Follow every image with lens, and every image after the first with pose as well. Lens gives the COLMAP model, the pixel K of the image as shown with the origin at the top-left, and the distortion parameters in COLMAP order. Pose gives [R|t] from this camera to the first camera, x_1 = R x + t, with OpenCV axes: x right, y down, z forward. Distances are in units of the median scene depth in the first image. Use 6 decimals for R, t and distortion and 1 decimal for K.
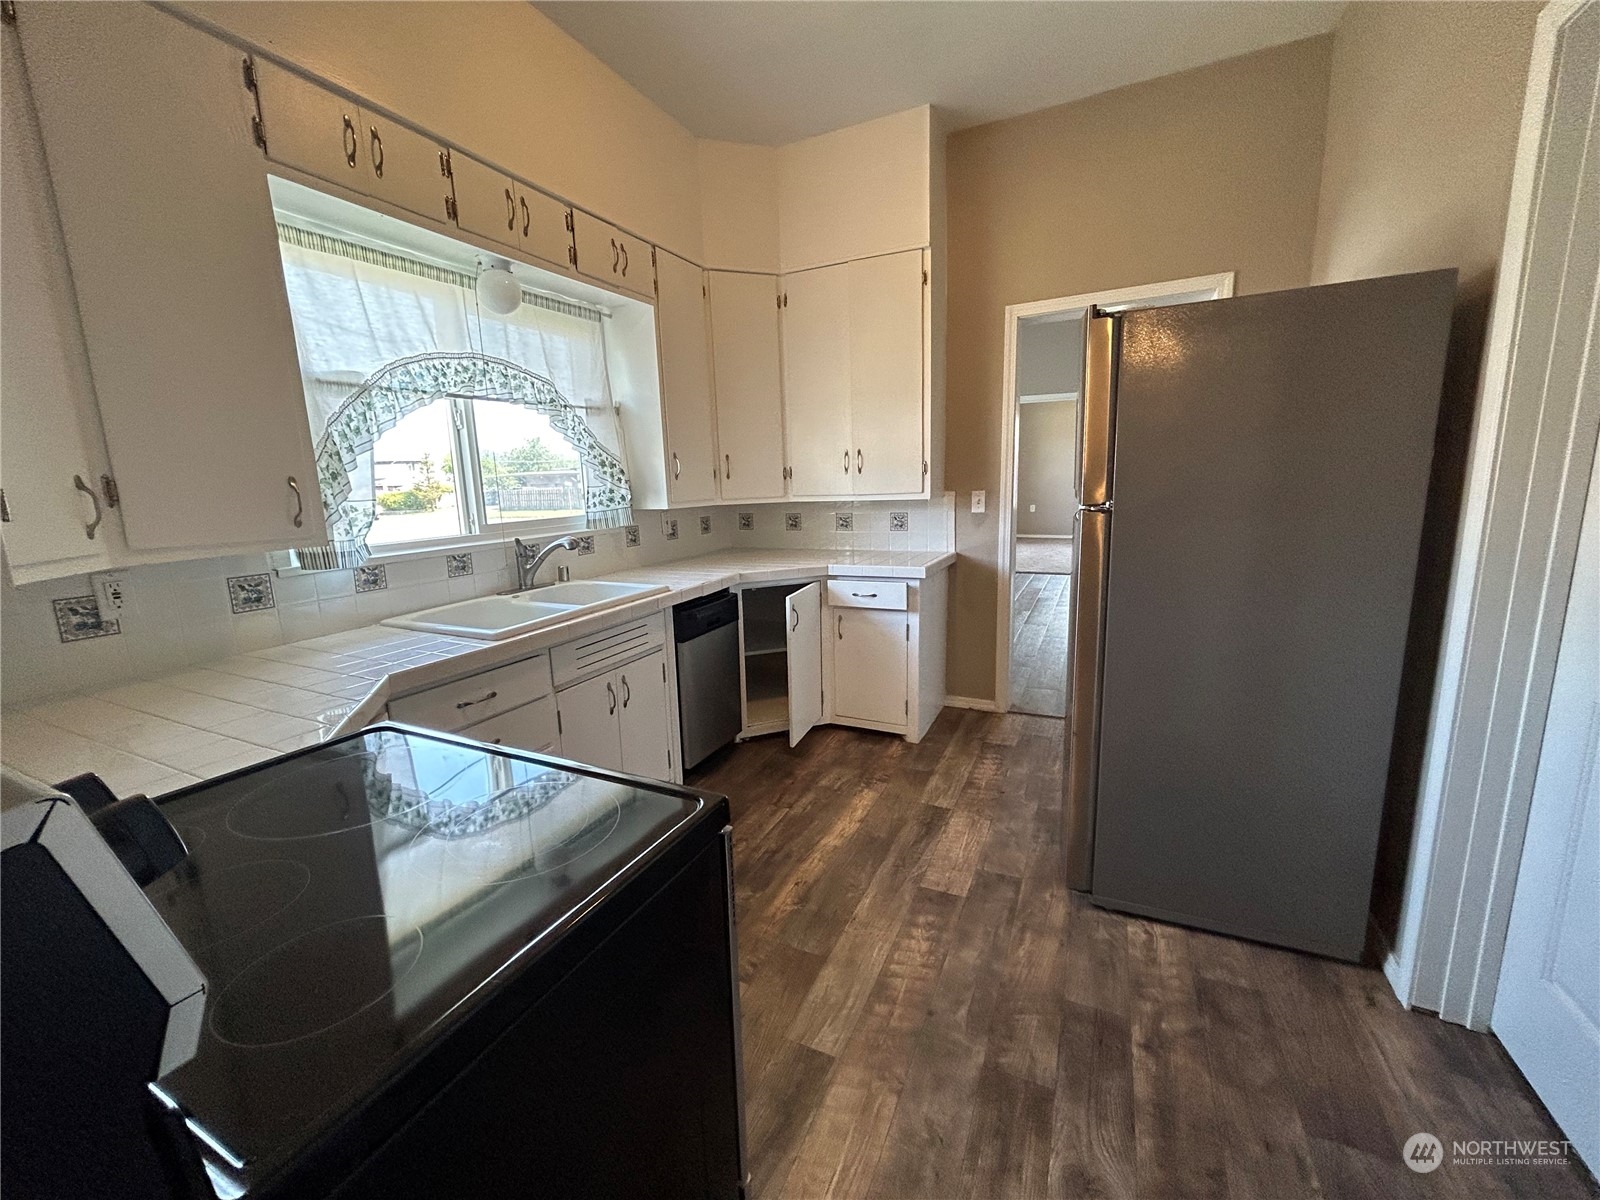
lens RADIAL K [[640.7, 0, 800.0], [0, 640.7, 600.0], [0, 0, 1]] dist [-0.000005, 0.000092]
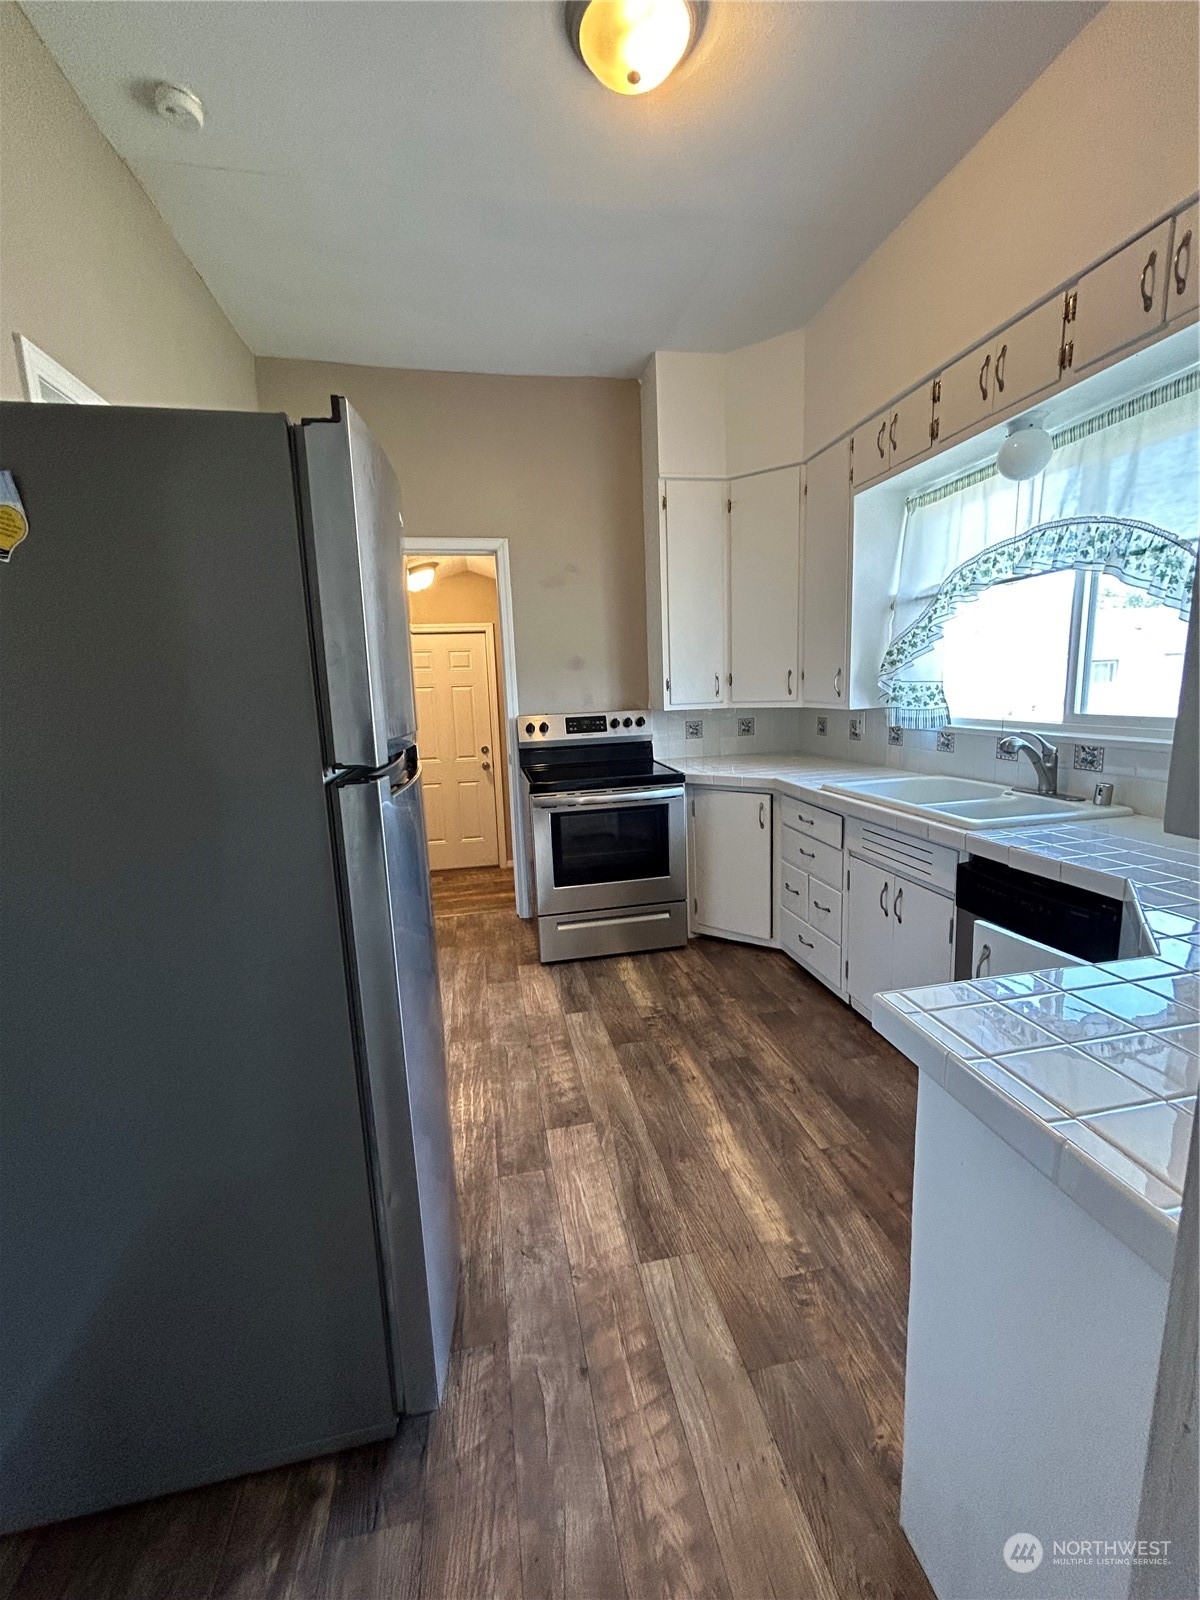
lens RADIAL K [[640.7, 0, 600.0], [0, 640.7, 800.0], [0, 0, 1]] dist [-0.000005, 0.000092]
pose [[-0.797959, 0.179106, -0.575485, 0.608071], [-0.036638, 0.938645, 0.342933, -0.316517], [0.601597, 0.294732, -0.742438, 1.456981]]
